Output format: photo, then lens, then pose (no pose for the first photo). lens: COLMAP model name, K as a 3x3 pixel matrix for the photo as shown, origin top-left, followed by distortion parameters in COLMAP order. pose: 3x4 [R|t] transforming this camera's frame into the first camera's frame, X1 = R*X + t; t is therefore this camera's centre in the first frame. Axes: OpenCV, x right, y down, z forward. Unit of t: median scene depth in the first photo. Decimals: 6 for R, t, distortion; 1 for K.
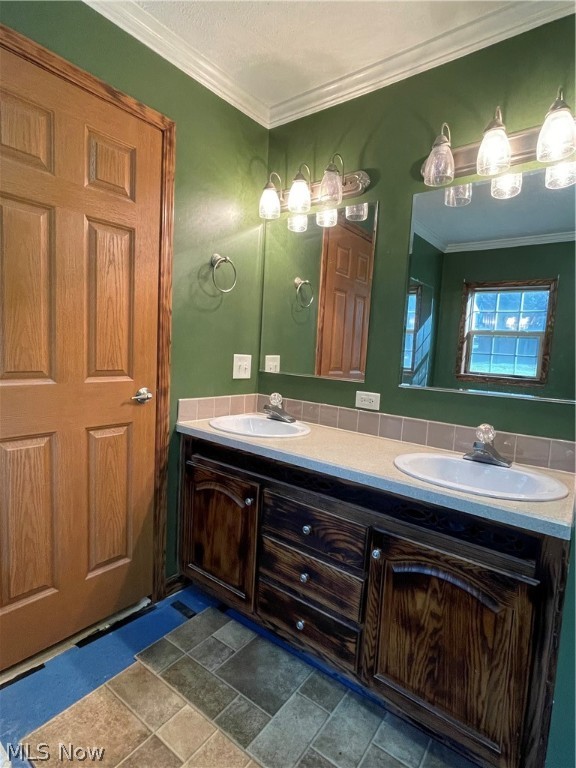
lens RADIAL K [[400.7, 0, 288.3], [0, 400.7, 382.9], [0, 0, 1]] dist [-0.006745, 0.004897]
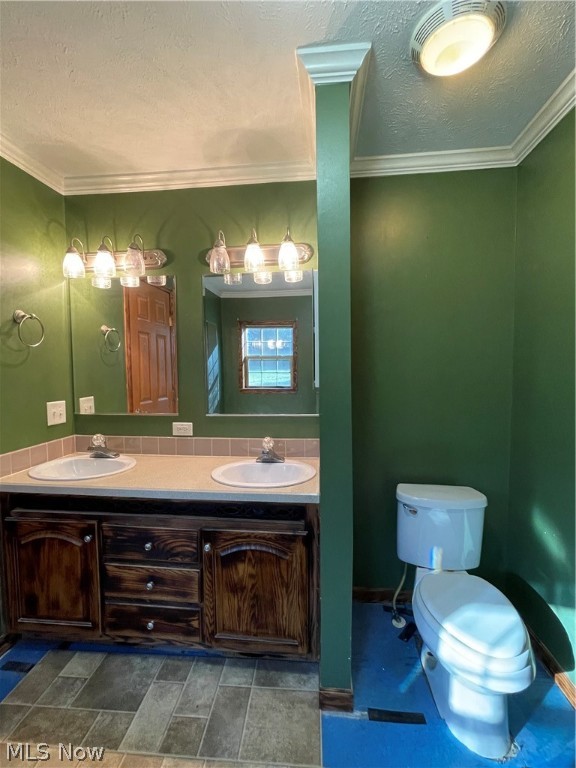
lens RADIAL K [[339.7, 0, 289.1], [0, 339.7, 381.9], [0, 0, 1]] dist [-0.003033, 0.001752]
pose [[0.847432, -0.088871, 0.523412, -0.077661], [0.101826, 0.994794, 0.004046, -0.087044], [-0.521047, 0.049868, 0.852070, -0.126214]]
